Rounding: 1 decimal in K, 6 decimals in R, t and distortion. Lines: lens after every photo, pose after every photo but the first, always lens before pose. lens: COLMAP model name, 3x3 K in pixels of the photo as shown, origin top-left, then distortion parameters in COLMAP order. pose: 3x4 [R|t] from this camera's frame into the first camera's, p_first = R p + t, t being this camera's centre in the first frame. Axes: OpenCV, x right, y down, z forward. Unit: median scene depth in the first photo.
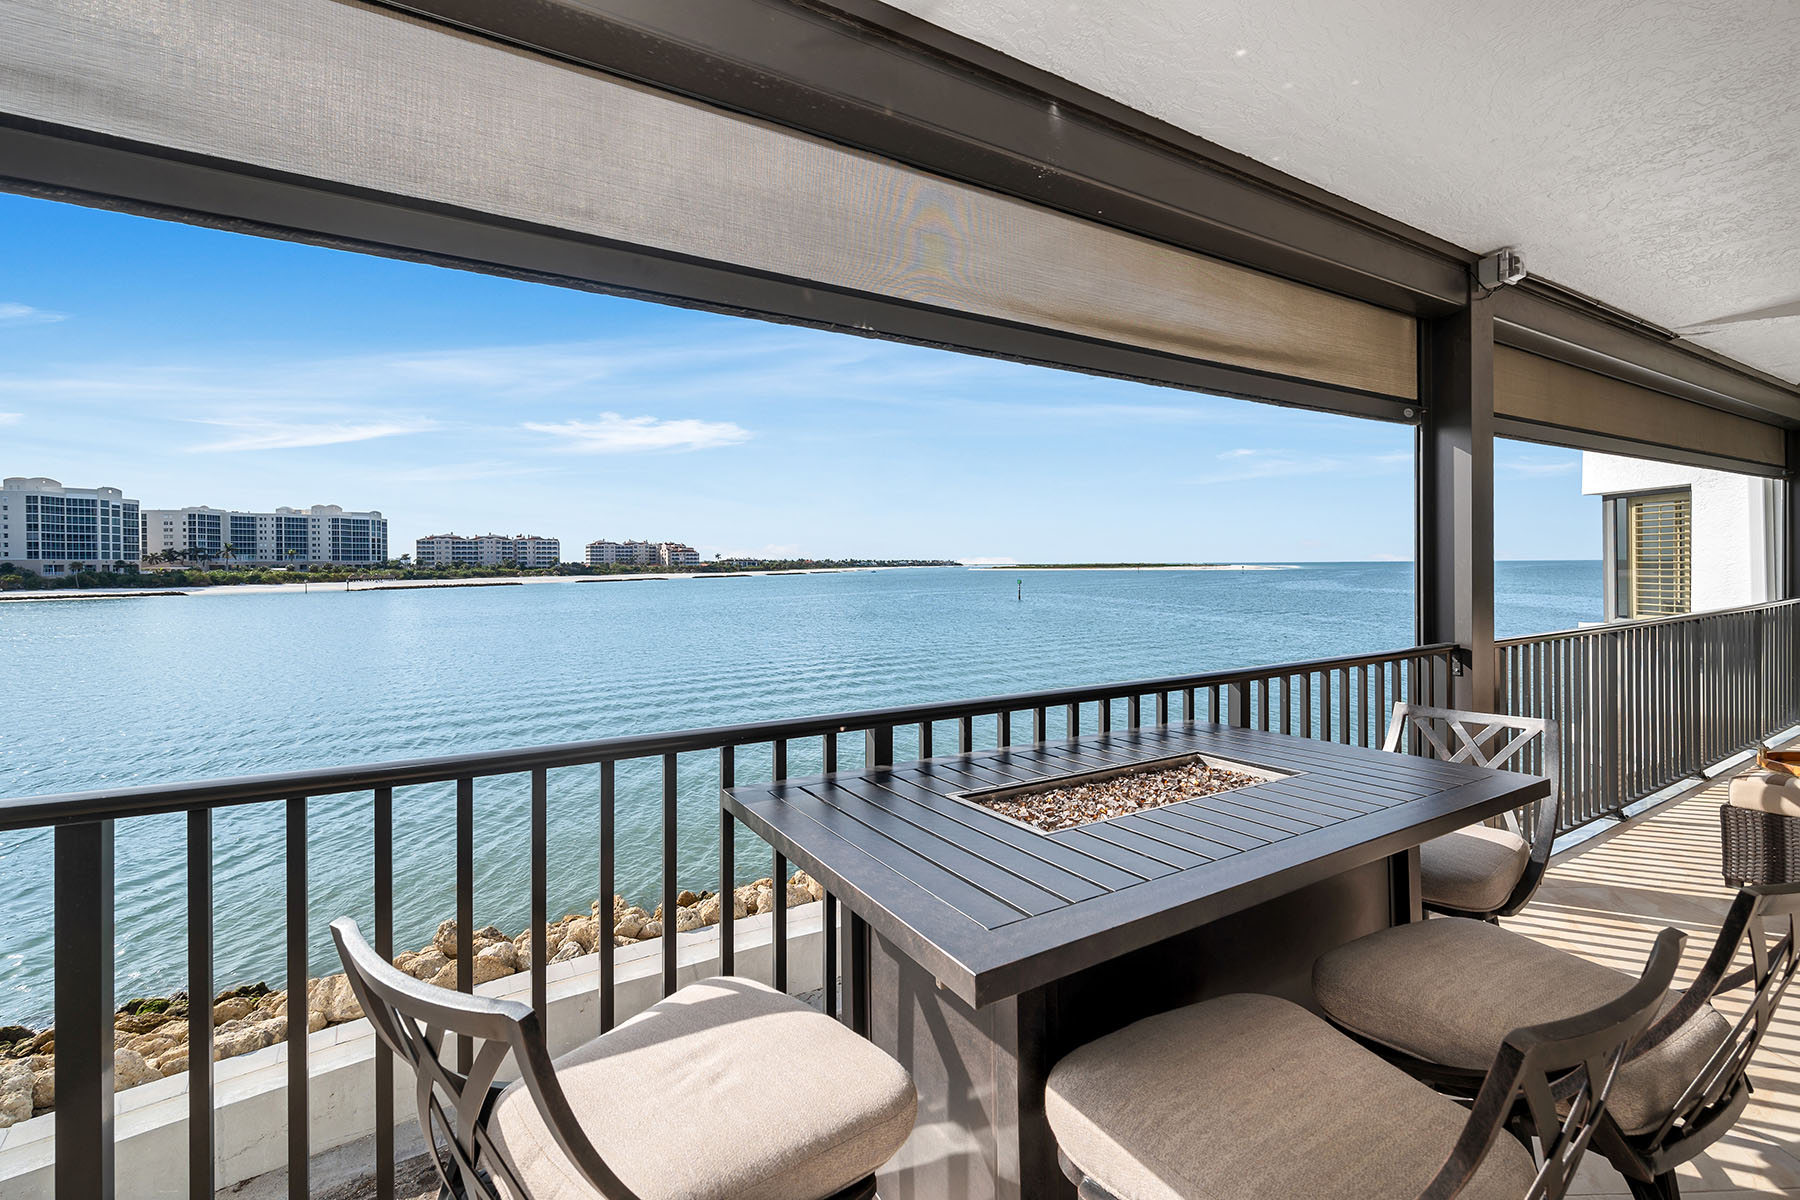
lens RADIAL K [[735.8, 0, 902.1], [0, 735.8, 570.9], [0, 0, 1]] dist [0.002485, -0.001043]
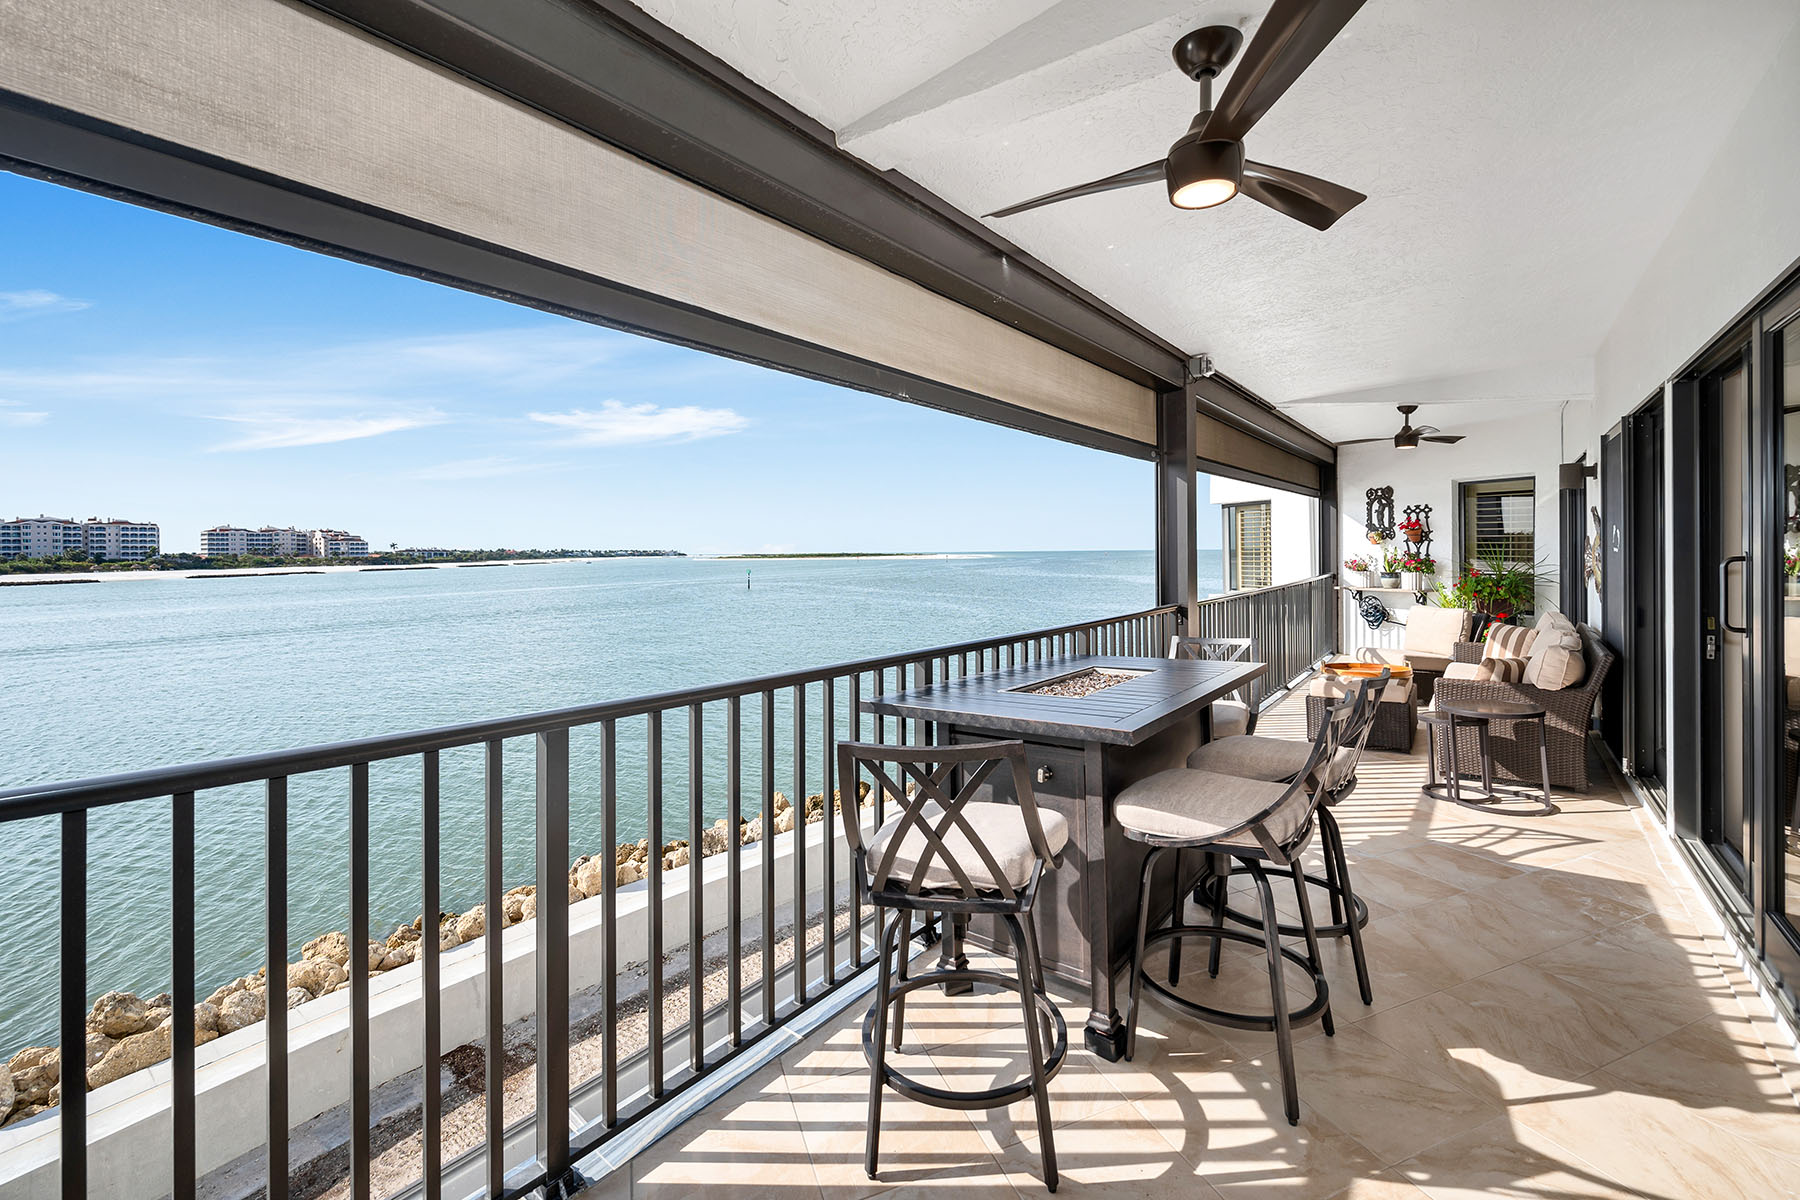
lens RADIAL K [[735.8, 0, 877.8], [0, 735.8, 556.6], [0, 0, 1]] dist [0.002485, -0.001043]
pose [[0.939533, -0.003195, 0.342444, -0.166270], [0.005265, 0.999973, -0.005115, 0.002024], [-0.342419, 0.006609, 0.939524, -0.106896]]
